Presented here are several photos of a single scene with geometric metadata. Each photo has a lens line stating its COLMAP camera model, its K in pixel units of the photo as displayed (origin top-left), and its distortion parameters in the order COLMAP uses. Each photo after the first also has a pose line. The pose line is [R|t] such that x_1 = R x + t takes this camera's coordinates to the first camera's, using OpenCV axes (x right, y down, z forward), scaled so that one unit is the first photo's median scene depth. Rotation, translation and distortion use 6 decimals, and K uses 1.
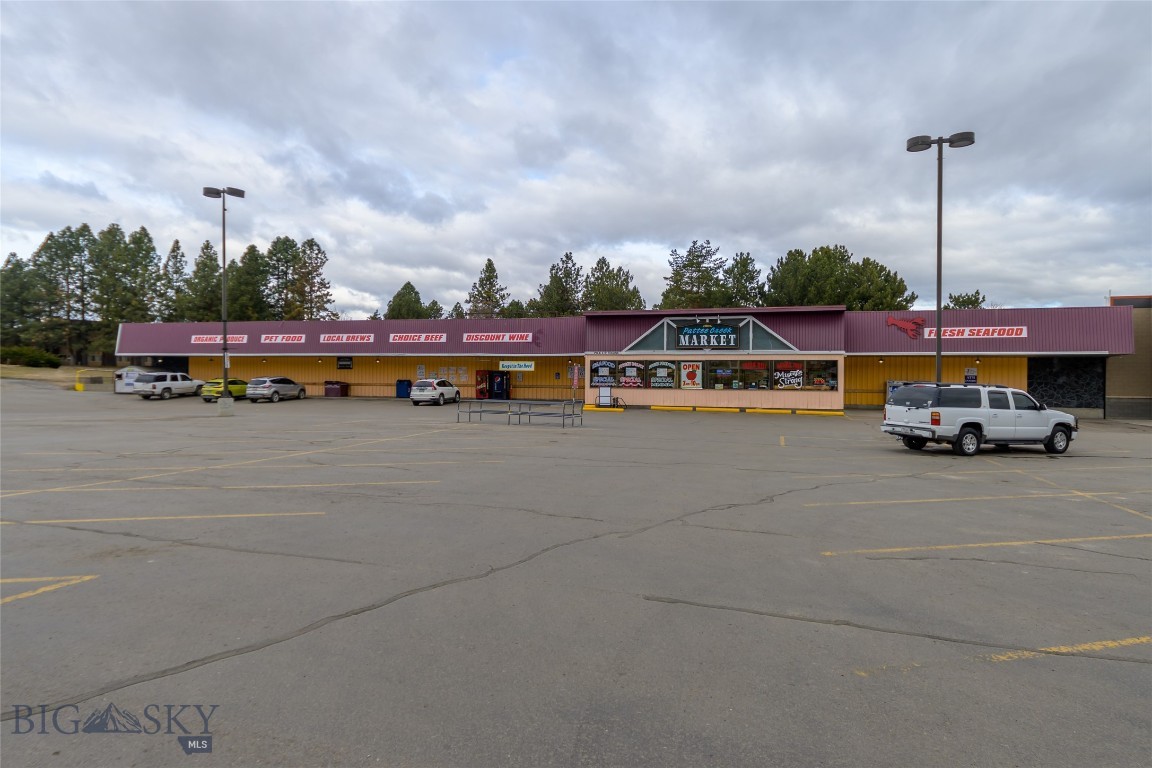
lens RADIAL K [[644.6, 0, 576.0], [0, 644.6, 384.0], [0, 0, 1]] dist [0.023959, -0.000043]
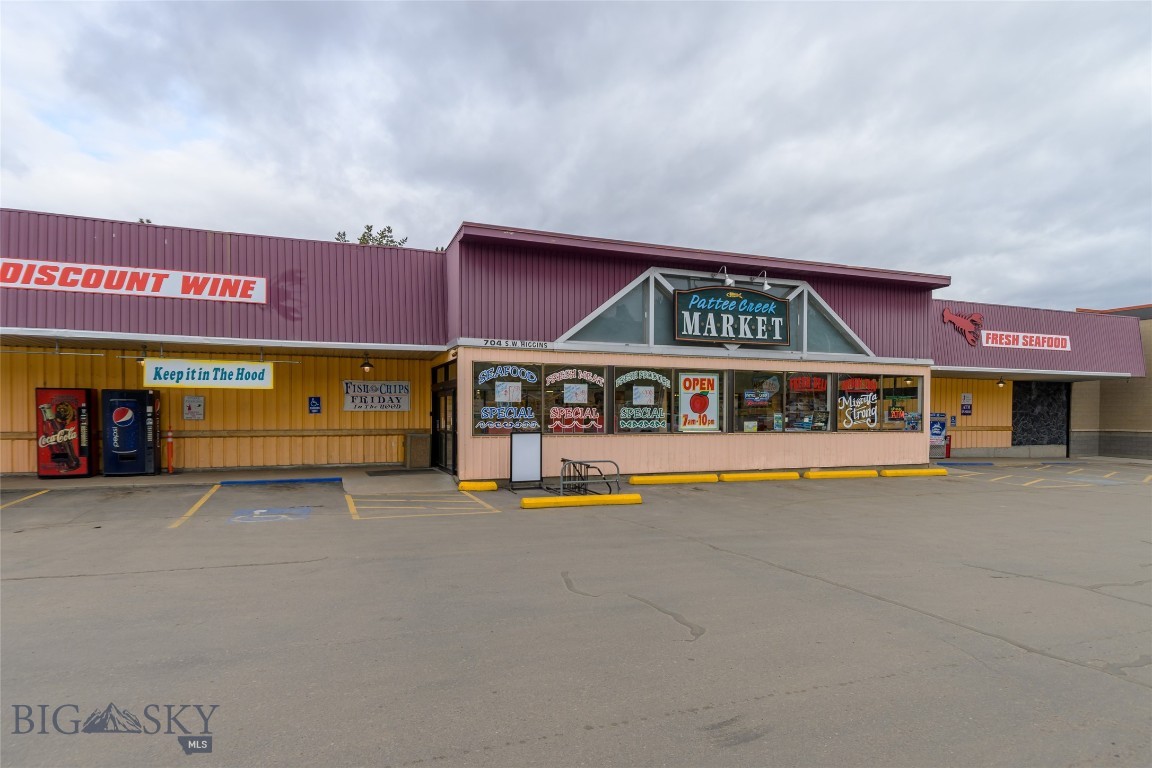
lens RADIAL K [[626.5, 0, 575.3], [0, 626.5, 422.5], [0, 0, 1]] dist [0.020479, -0.000439]
pose [[0.793532, -0.014958, 0.608344, -0.154286], [0.011052, 0.999887, 0.010168, -0.004842], [-0.608428, -0.001346, 0.793608, 0.689134]]
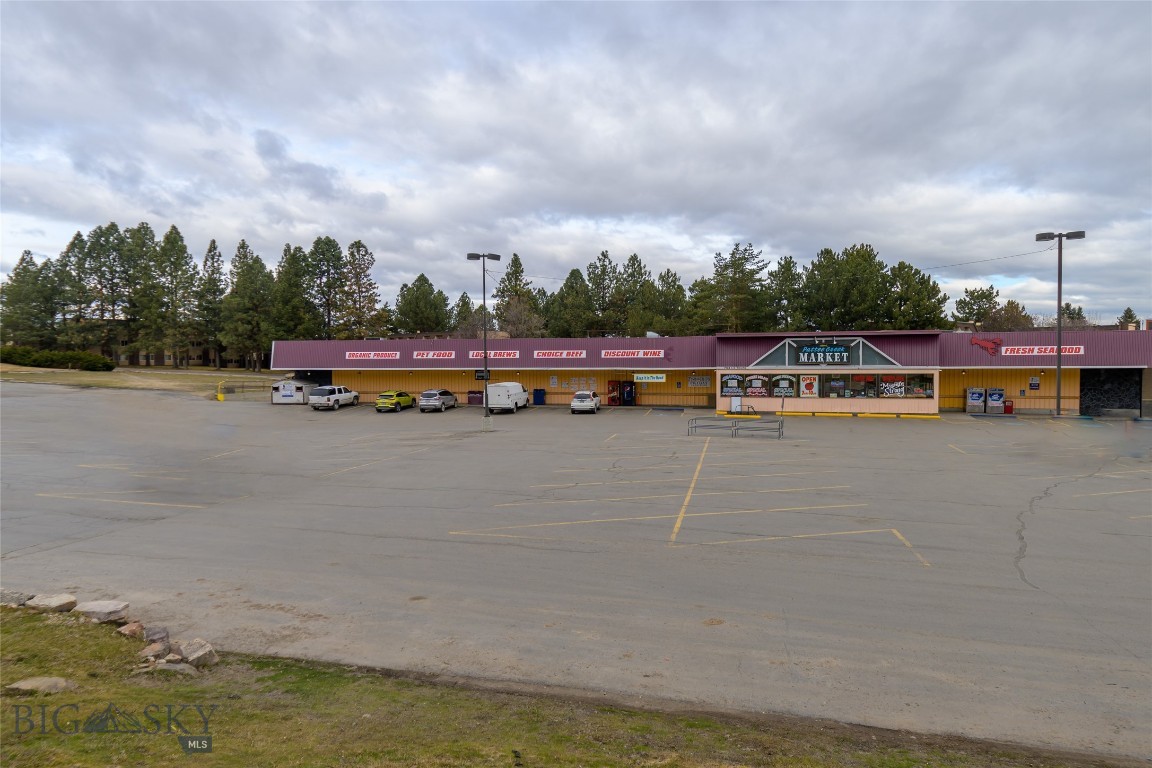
lens RADIAL K [[676.6, 0, 576.0], [0, 676.6, 384.0], [0, 0, 1]] dist [0.020893, -0.003150]
pose [[0.998930, -0.015026, 0.043737, -0.306150], [0.013884, 0.999558, 0.026288, -0.055867], [-0.044112, -0.025653, 0.998697, -0.243593]]
